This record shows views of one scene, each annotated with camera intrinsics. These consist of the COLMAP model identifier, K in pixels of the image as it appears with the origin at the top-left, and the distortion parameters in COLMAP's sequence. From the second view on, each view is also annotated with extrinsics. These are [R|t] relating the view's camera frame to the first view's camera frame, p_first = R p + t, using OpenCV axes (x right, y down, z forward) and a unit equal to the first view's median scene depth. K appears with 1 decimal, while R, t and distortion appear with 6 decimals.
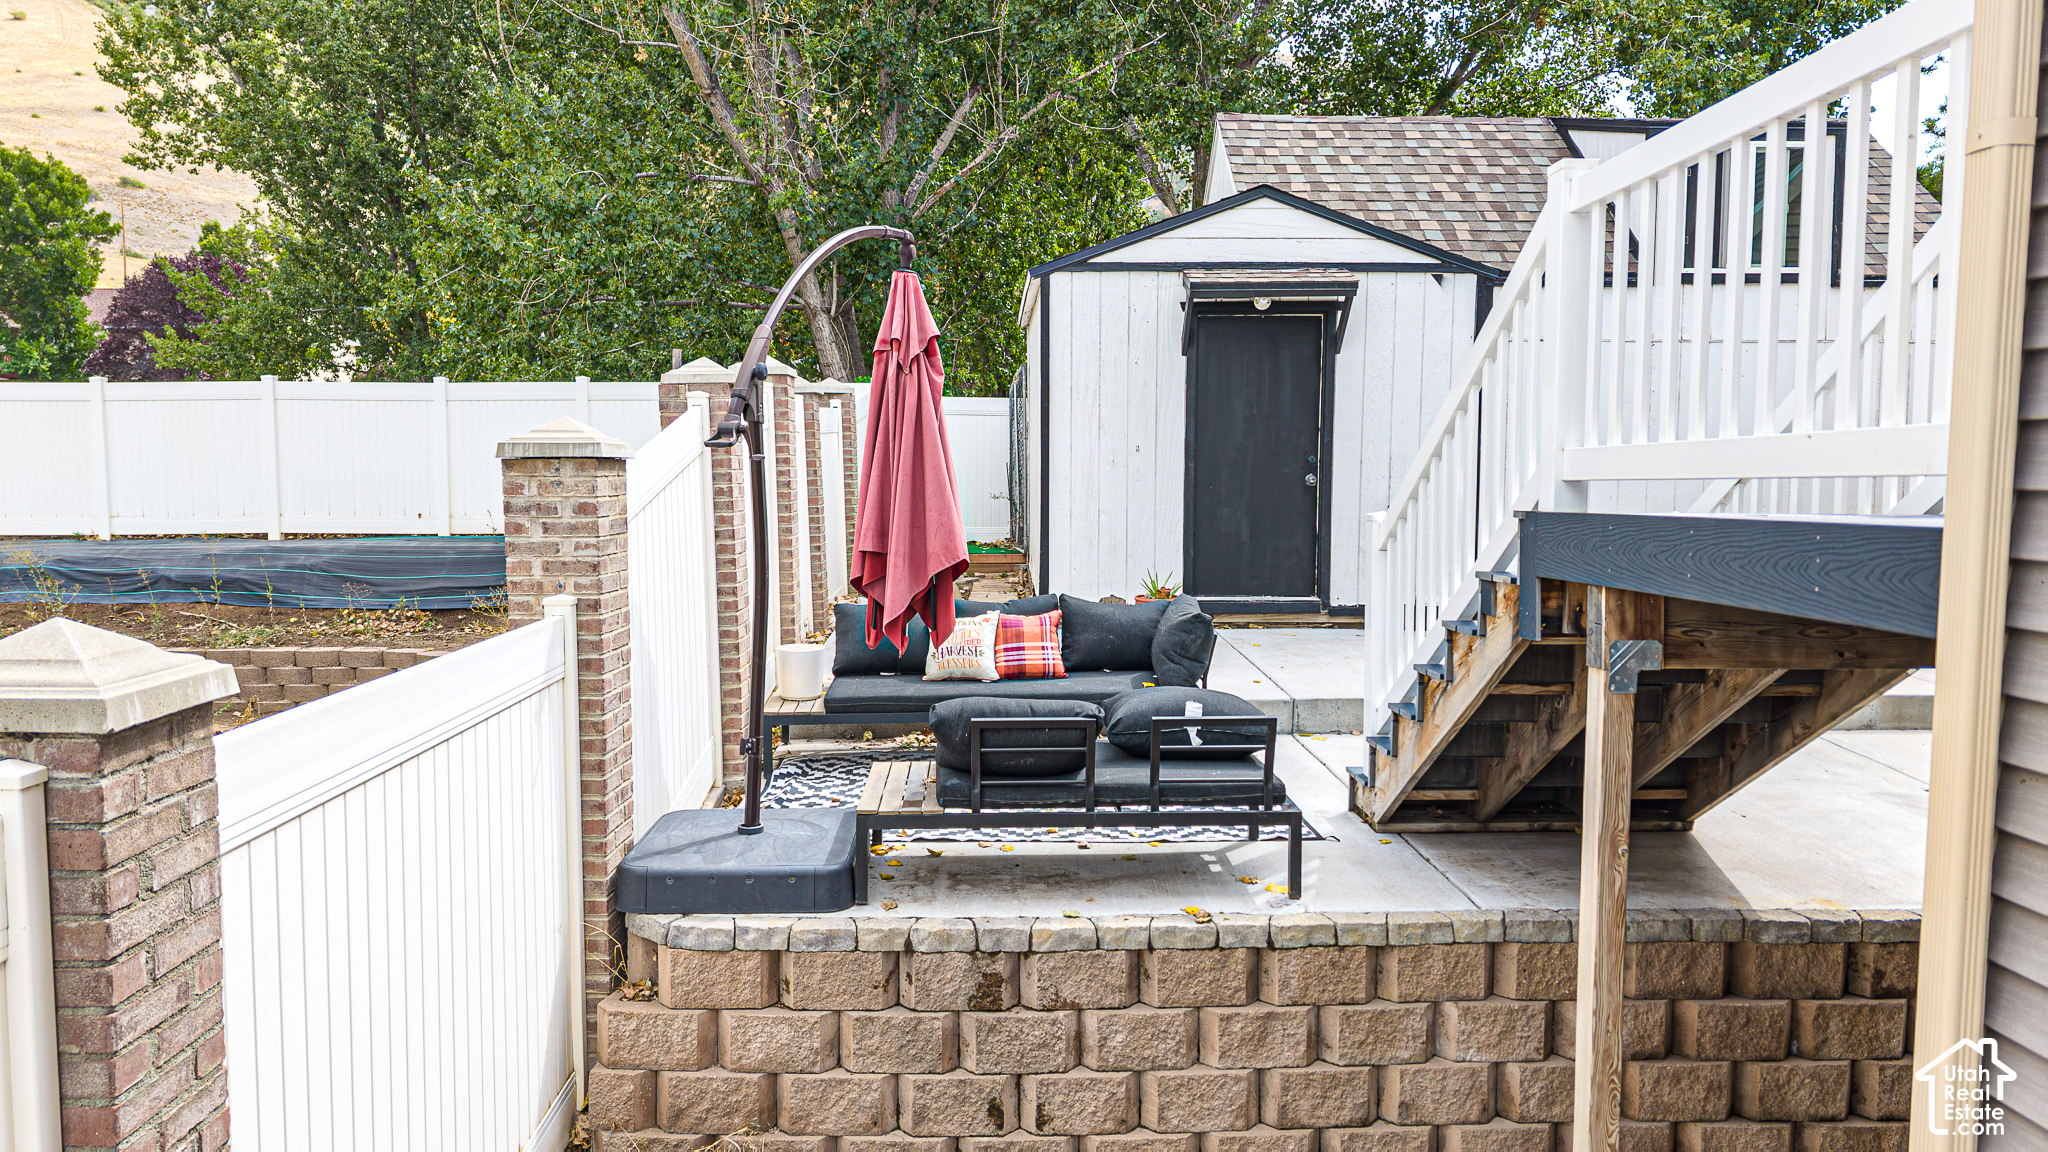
lens RADIAL K [[1364.8, 0, 1027.5], [0, 1364.8, 572.2], [0, 0, 1]] dist [0.064890, -0.061161]
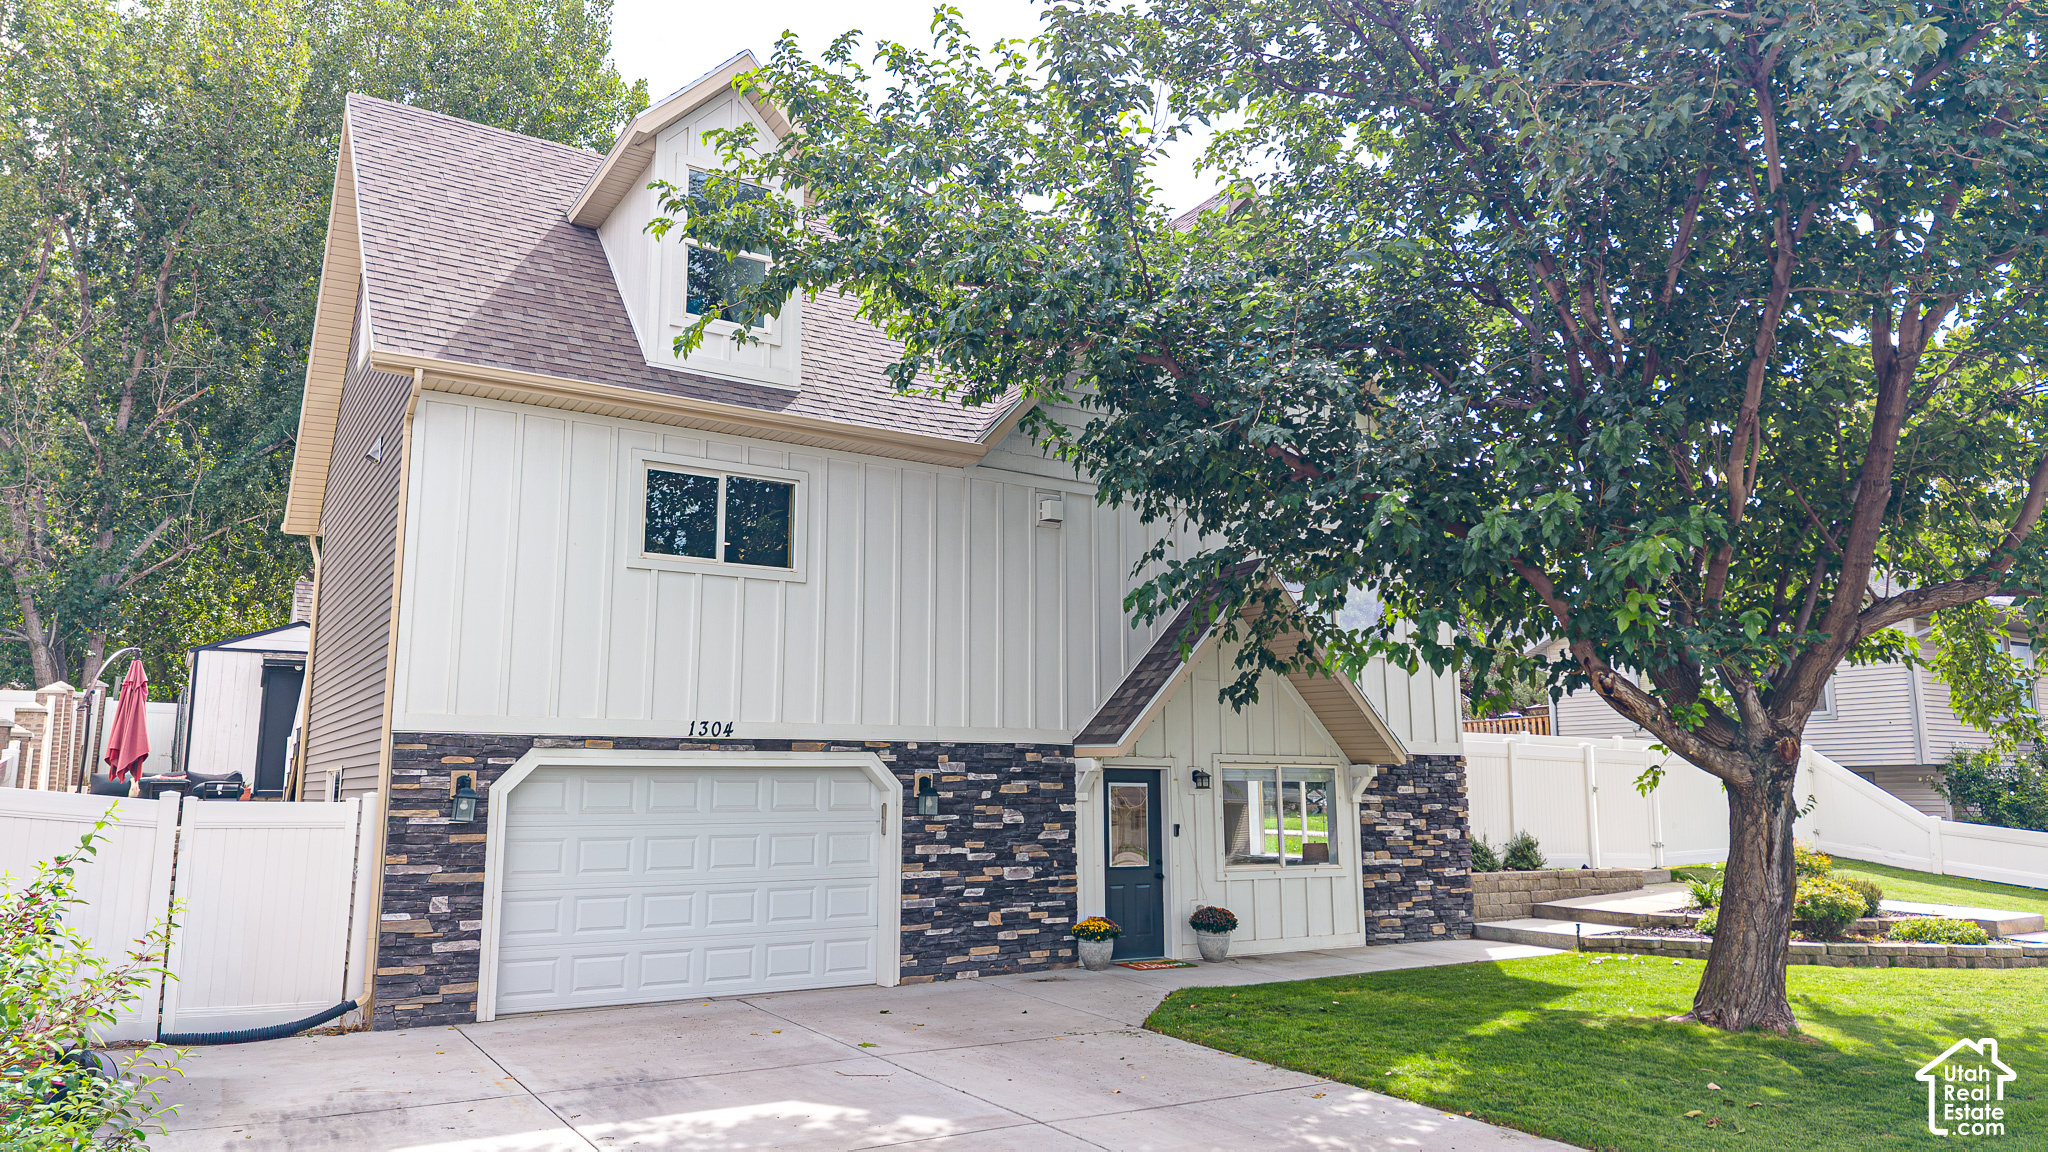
lens RADIAL K [[1389.4, 0, 1019.5], [0, 1389.4, 581.8], [0, 0, 1]] dist [0.011168, 0.006418]
pose [[0.866803, 0.079024, 0.492349, 0.060211], [0.034458, 0.975510, -0.217240, 0.305543], [-0.497458, 0.205270, 0.842852, -2.252201]]
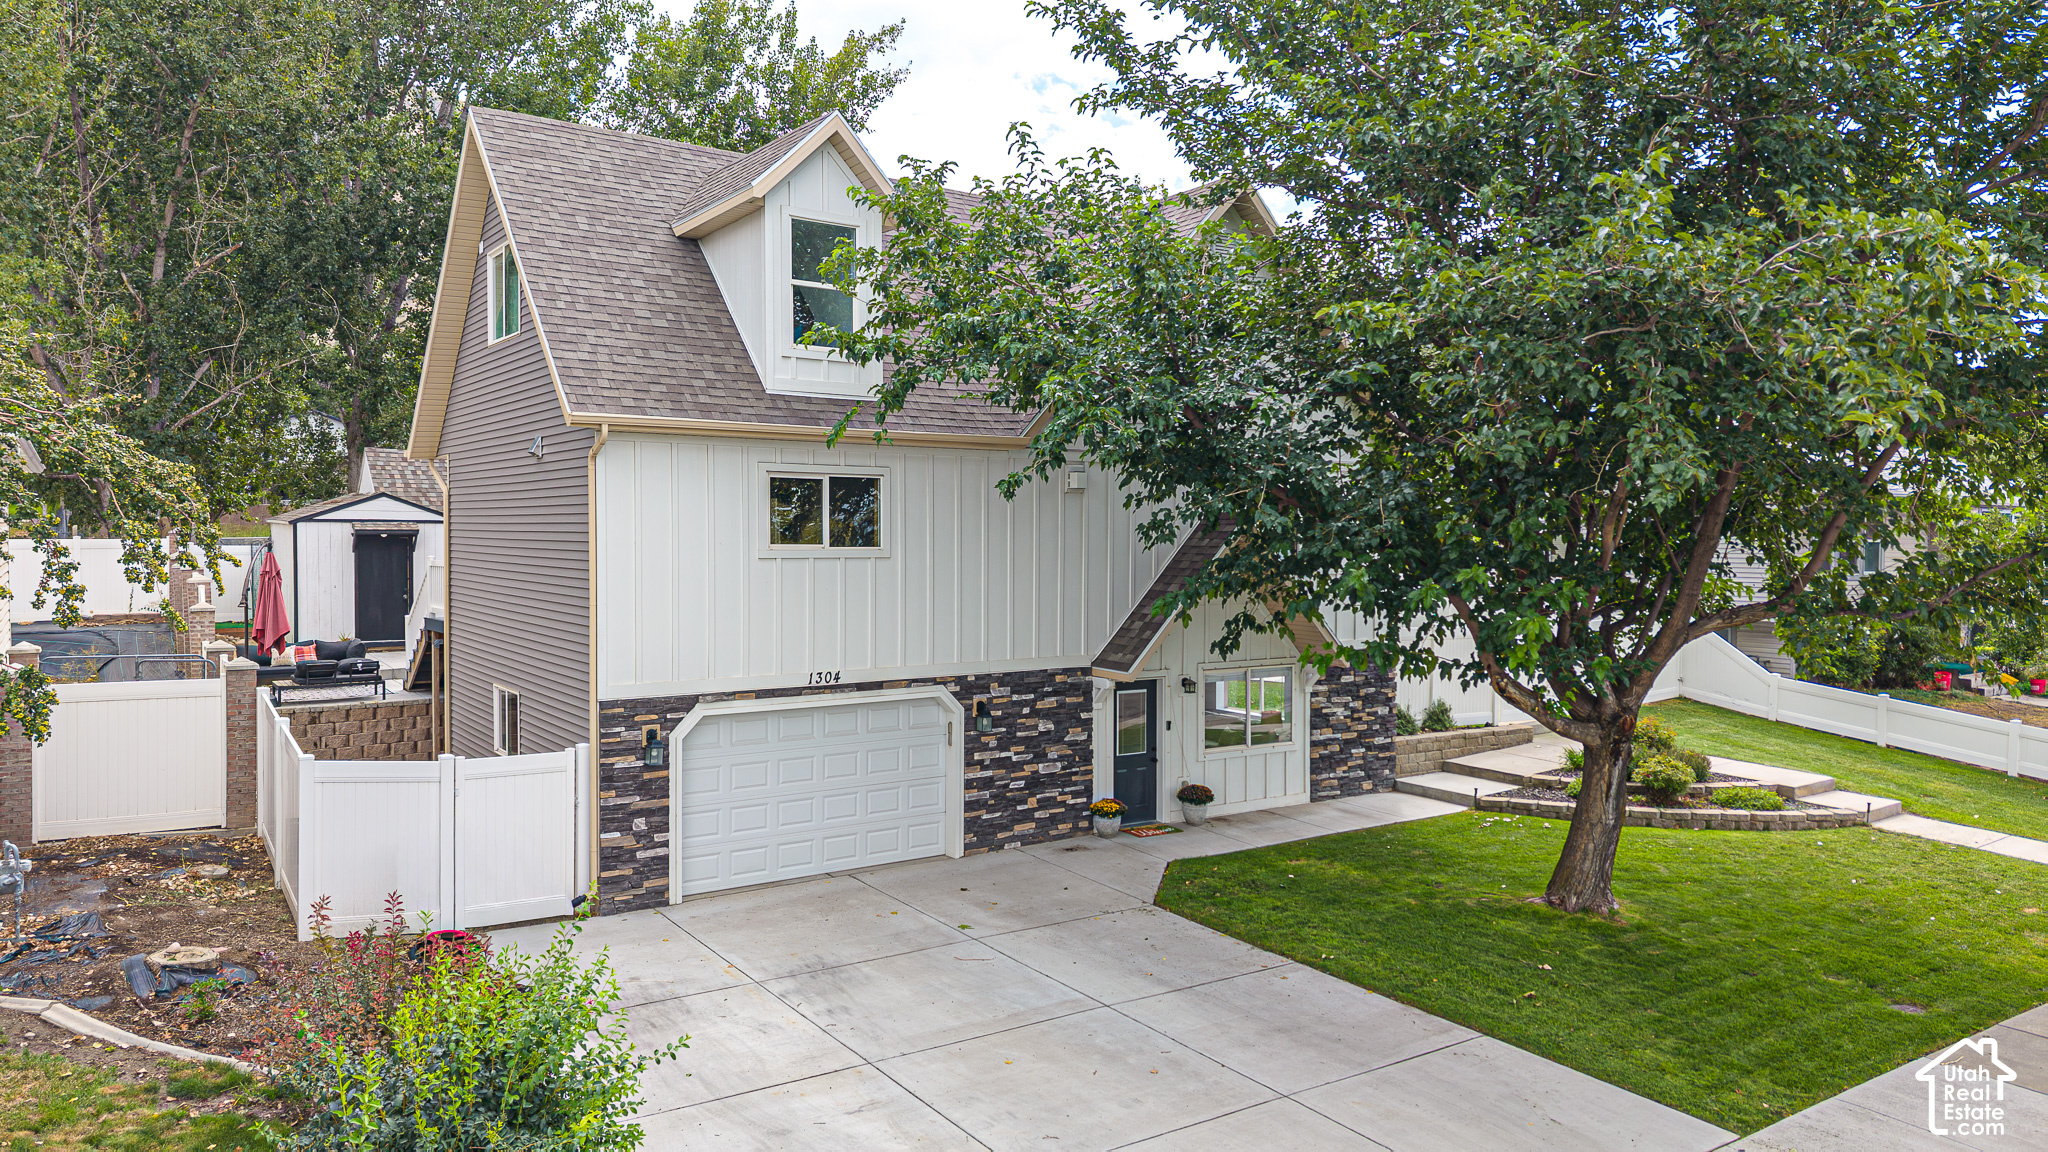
lens RADIAL K [[1382.5, 0, 1021.5], [0, 1382.5, 583.5], [0, 0, 1]] dist [0.057642, -0.062395]
pose [[0.843703, -0.013061, 0.536652, -0.325407], [0.031794, 0.999165, -0.025667, 0.017832], [-0.535868, 0.038718, 0.843413, -2.619583]]
